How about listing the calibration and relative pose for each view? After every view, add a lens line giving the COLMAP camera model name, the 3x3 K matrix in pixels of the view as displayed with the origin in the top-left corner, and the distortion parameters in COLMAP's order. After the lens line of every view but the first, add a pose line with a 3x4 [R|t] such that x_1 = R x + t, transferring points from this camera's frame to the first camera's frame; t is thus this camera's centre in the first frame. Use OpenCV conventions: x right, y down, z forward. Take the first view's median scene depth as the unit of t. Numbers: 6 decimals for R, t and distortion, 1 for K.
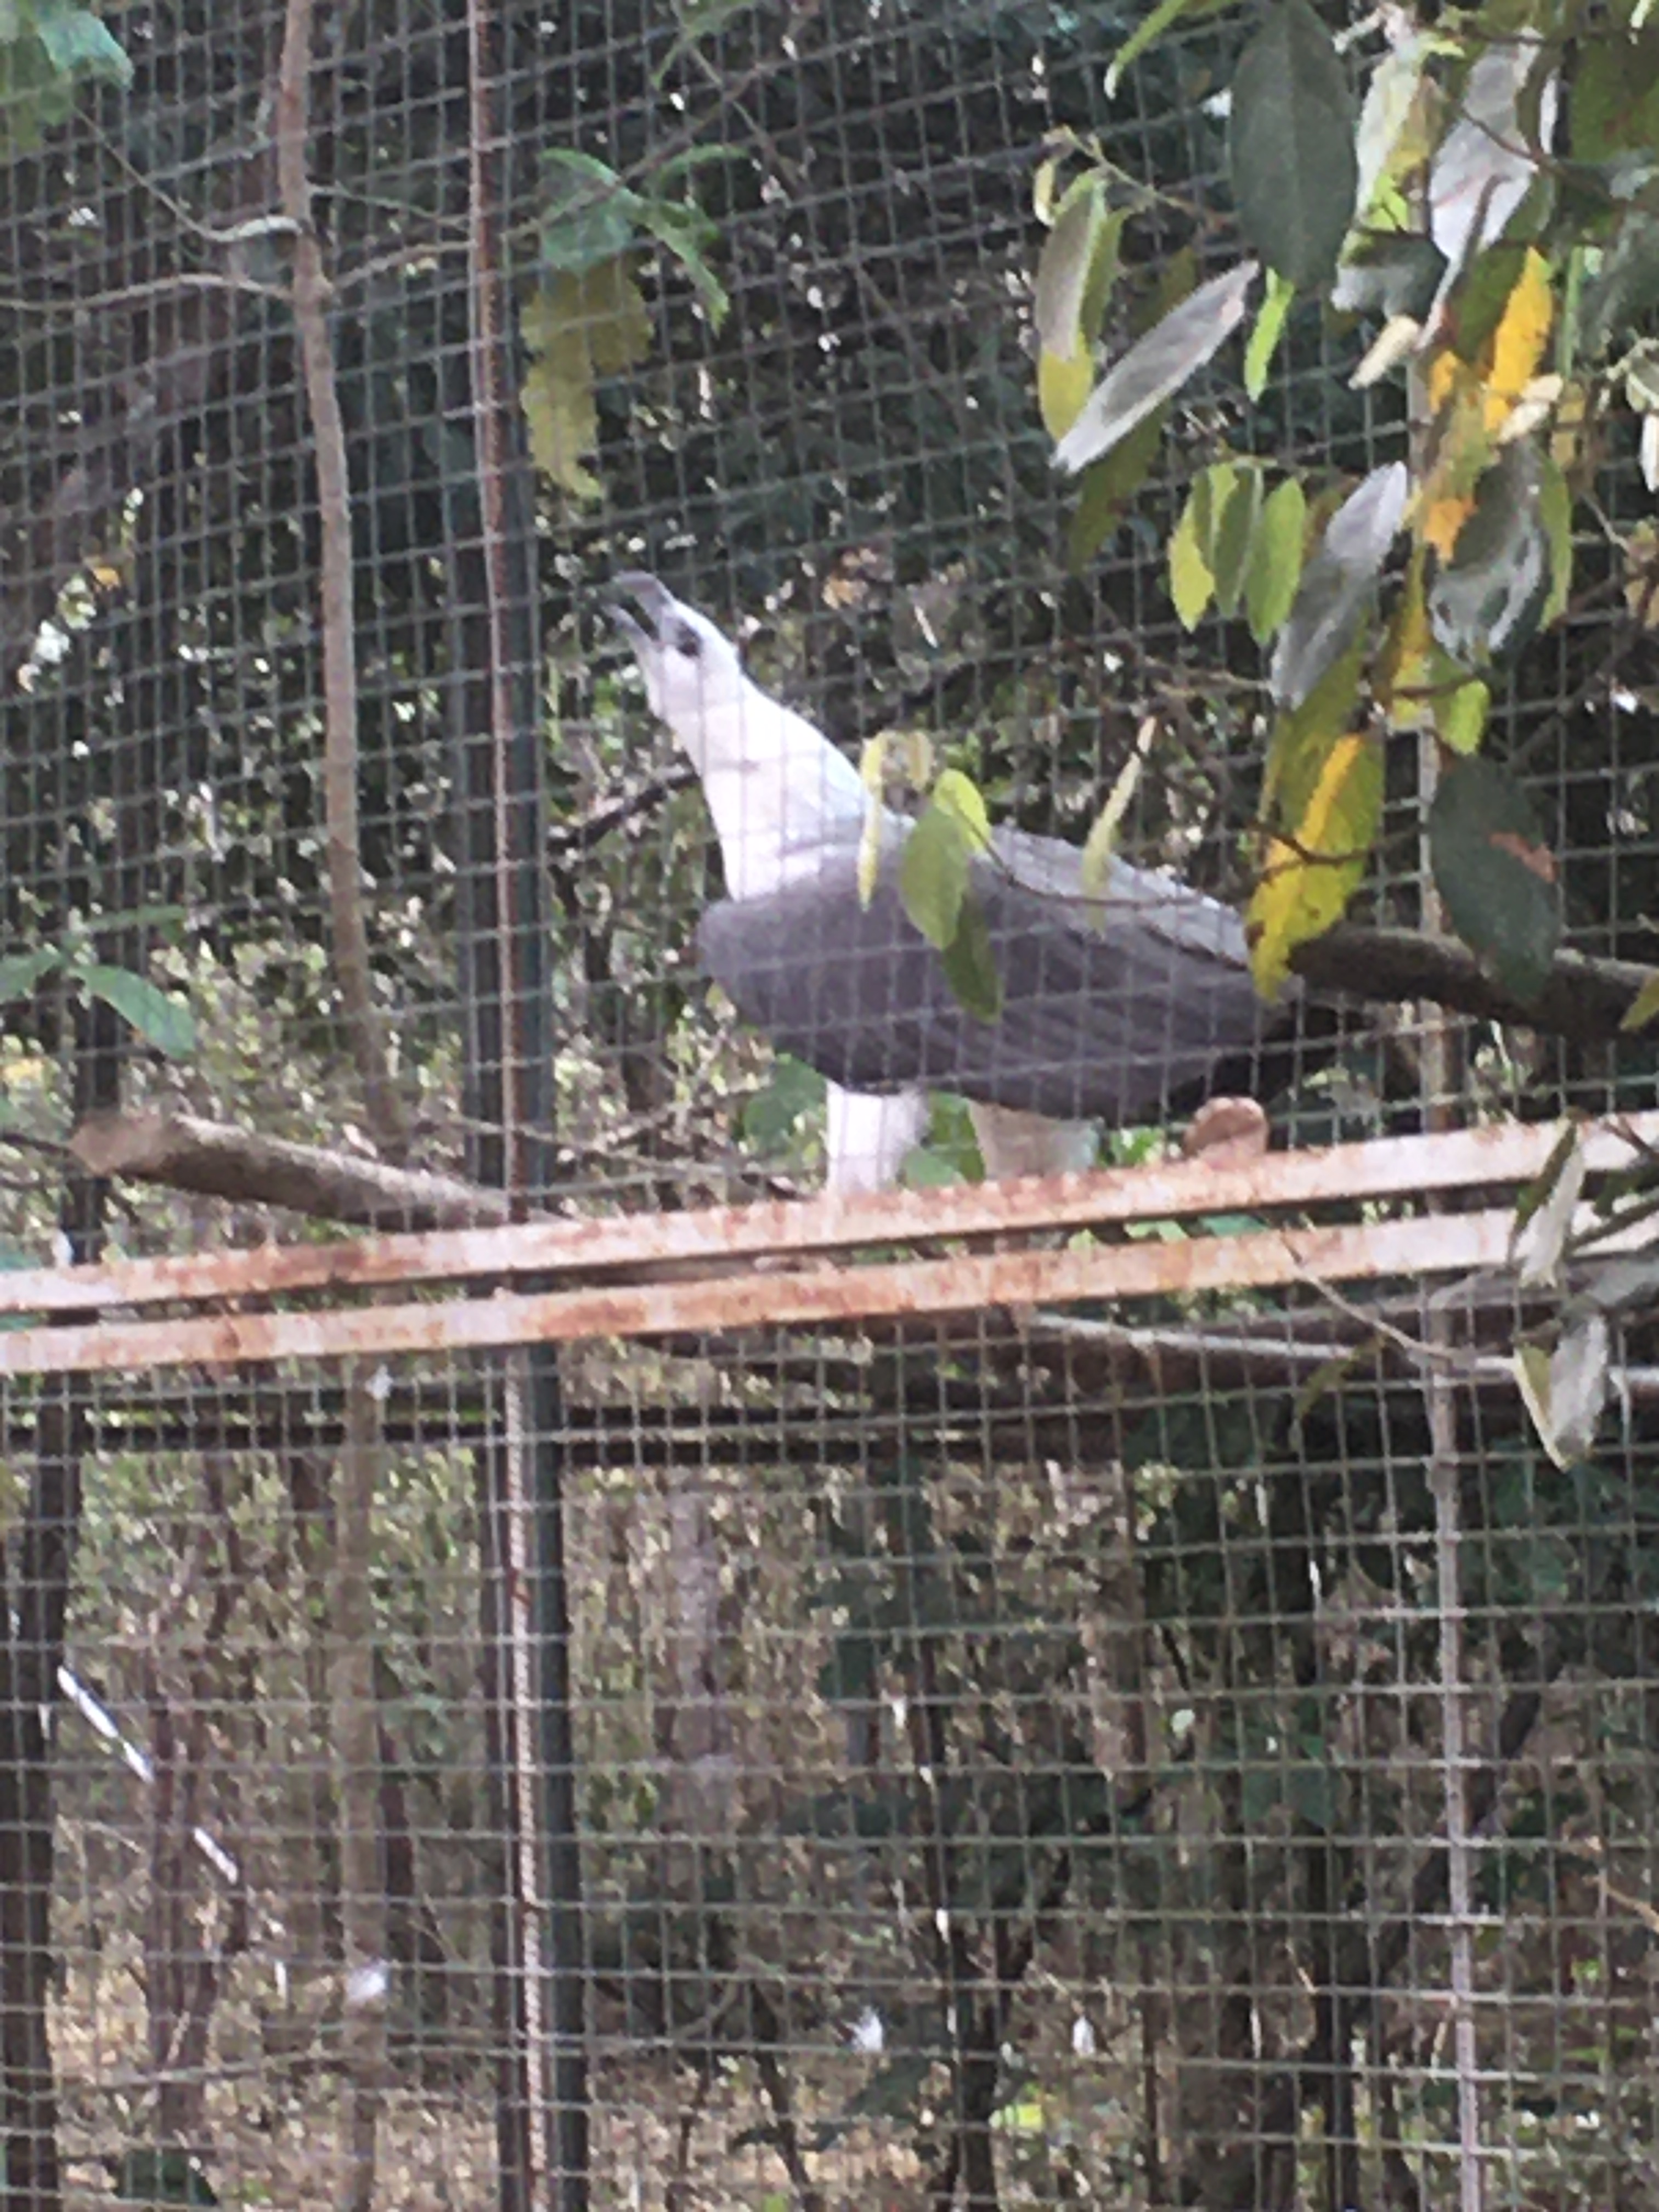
lens RADIAL K [[9544.0, 0, 829.5], [0, 9544.0, 1106.0], [0, 0, 1]] dist [-0.057031, 2.587871]
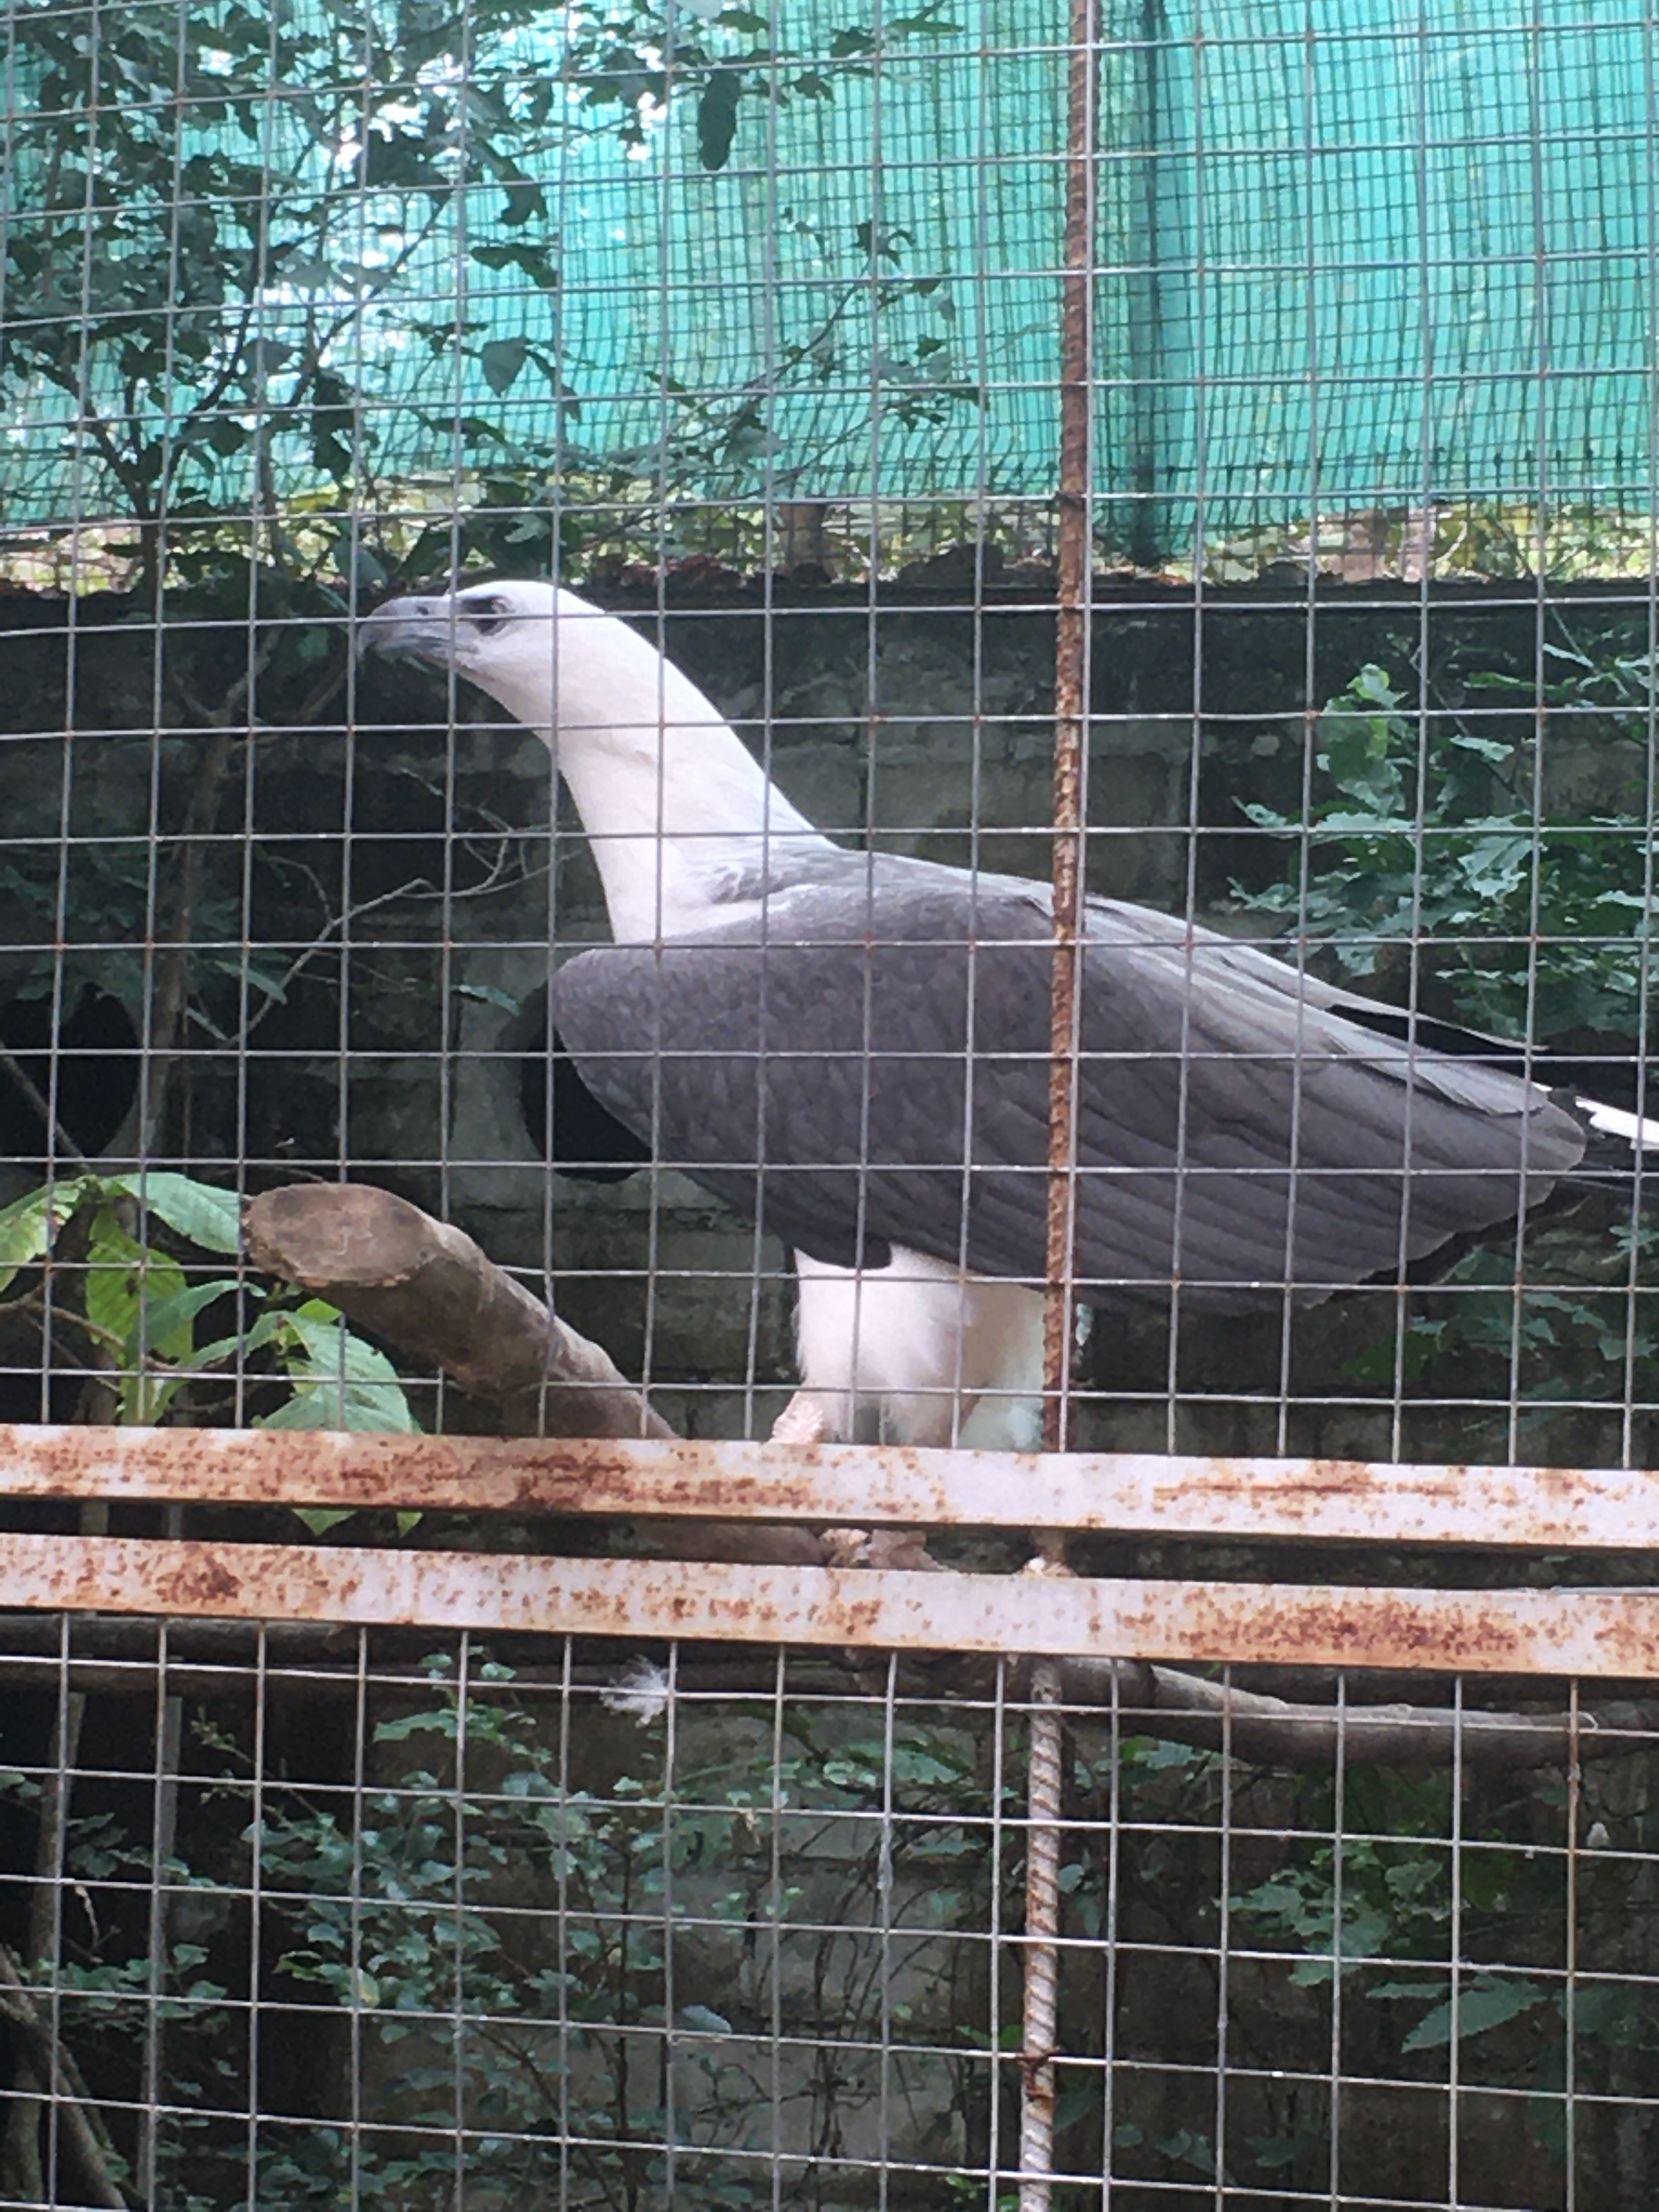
lens RADIAL K [[6266.0, 0, 829.5], [0, 6266.0, 1106.0], [0, 0, 1]] dist [-0.091584, -0.781155]
pose [[0.831320, 0.111717, 0.544450, -0.253815], [-0.092416, 0.993738, -0.062798, 0.016894], [-0.548057, 0.001889, 0.836439, 0.690398]]
